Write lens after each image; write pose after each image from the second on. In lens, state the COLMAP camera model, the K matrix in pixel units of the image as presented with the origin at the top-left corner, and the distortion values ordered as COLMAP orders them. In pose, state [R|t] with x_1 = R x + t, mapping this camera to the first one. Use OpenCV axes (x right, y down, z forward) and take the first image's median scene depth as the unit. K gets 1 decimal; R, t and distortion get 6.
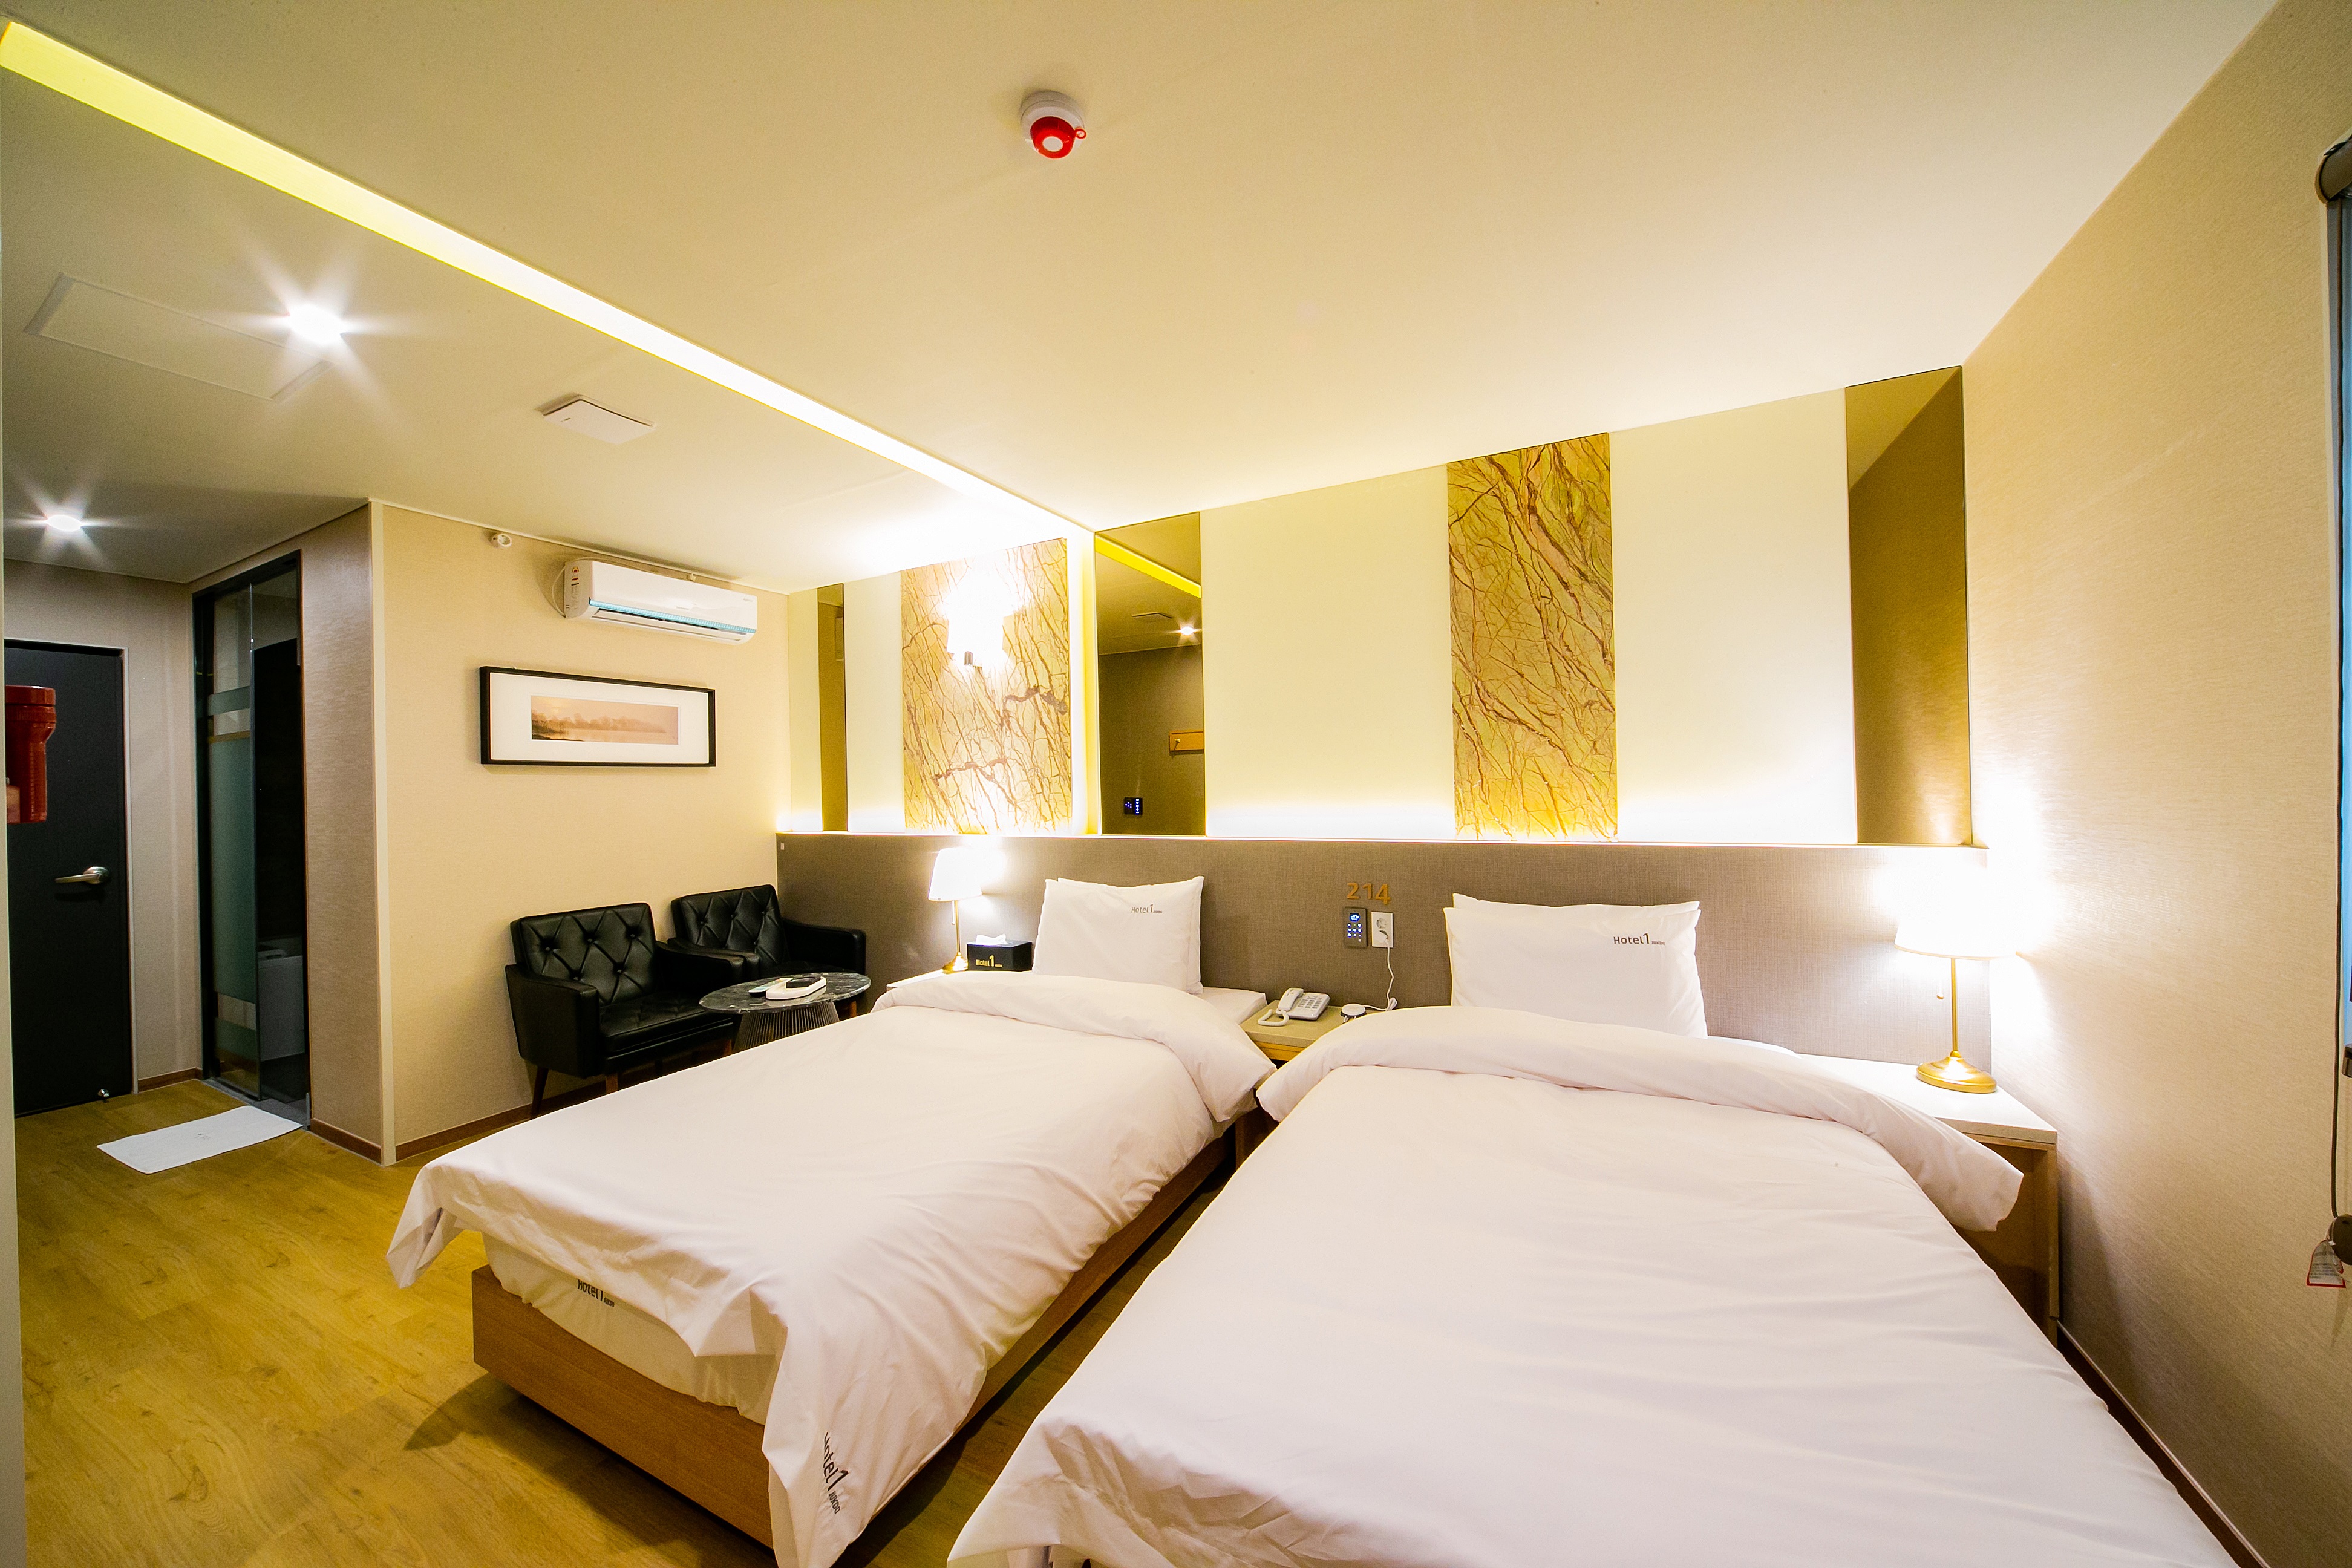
lens RADIAL K [[816.4, 0, 1170.2], [0, 816.4, 785.8], [0, 0, 1]] dist [-0.012371, 0.002332]
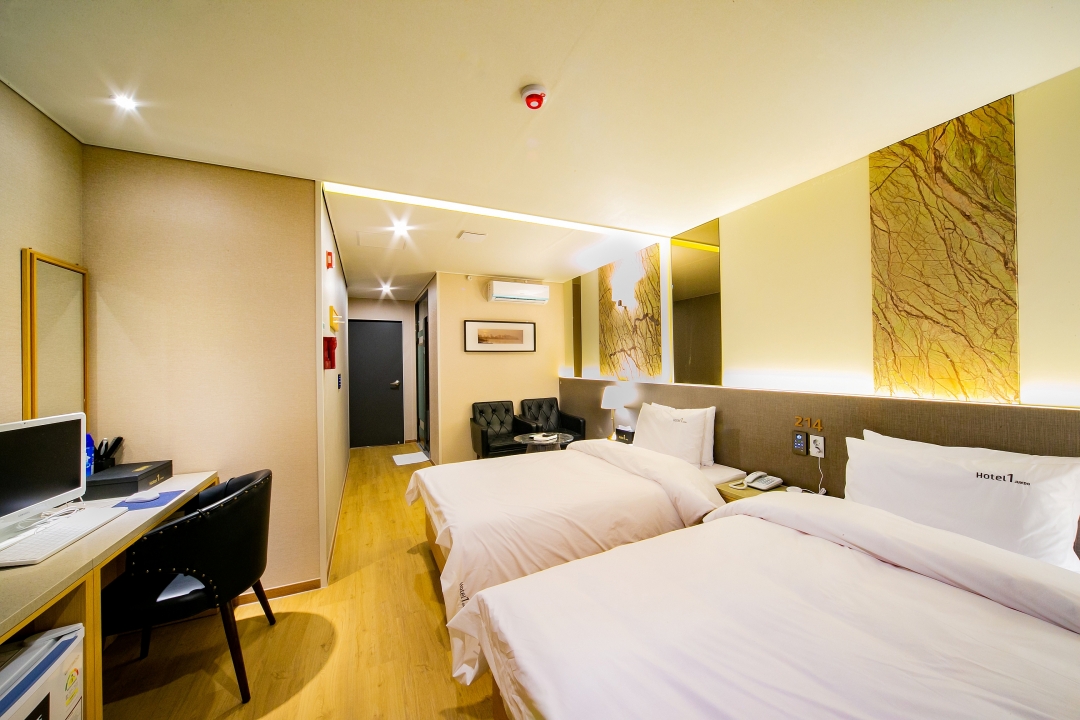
lens RADIAL K [[374.9, 0, 537.3], [0, 374.9, 360.8], [0, 0, 1]] dist [-0.012371, 0.002332]
pose [[0.793455, 0.005637, -0.608603, 0.268967], [-0.000833, 0.999966, 0.008176, -0.005163], [0.608629, -0.005980, 0.793432, 0.044590]]
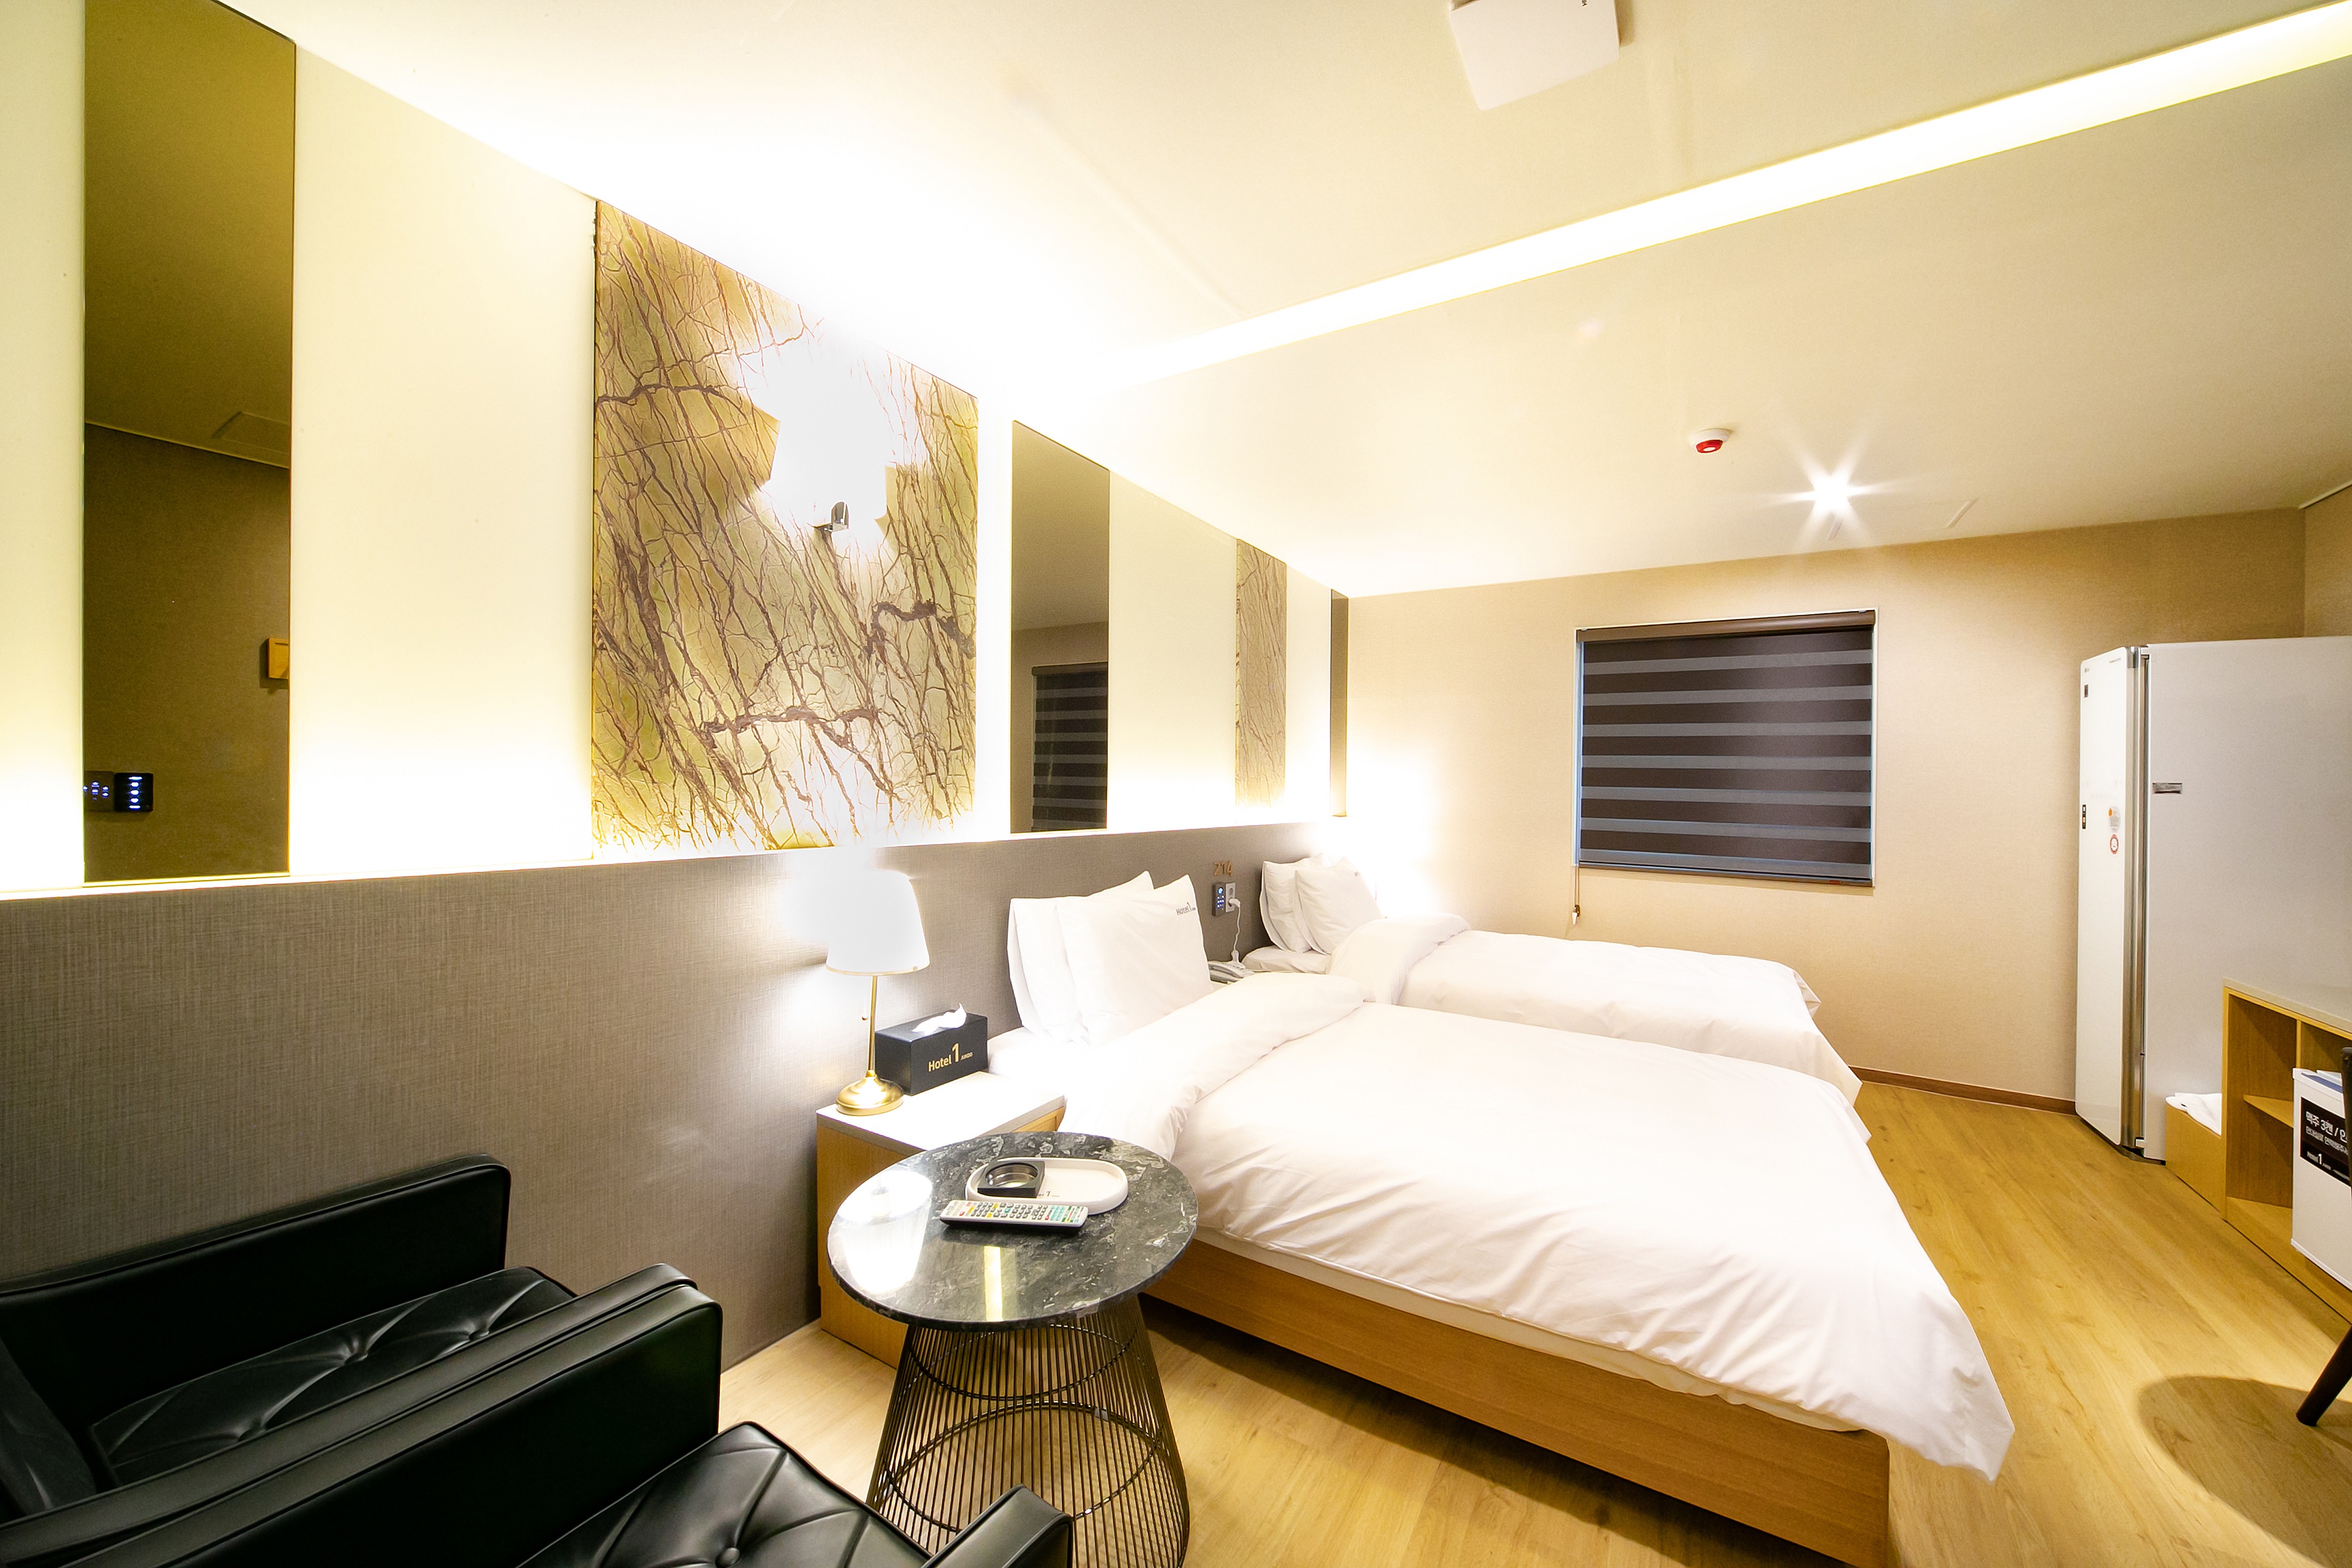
lens RADIAL K [[816.4, 0, 1170.2], [0, 816.4, 785.8], [0, 0, 1]] dist [-0.012371, 0.002332]
pose [[0.103365, 0.026507, 0.994290, -0.977789], [-0.010794, 0.999616, -0.025527, 0.041219], [-0.994585, -0.008094, 0.103611, 0.964443]]
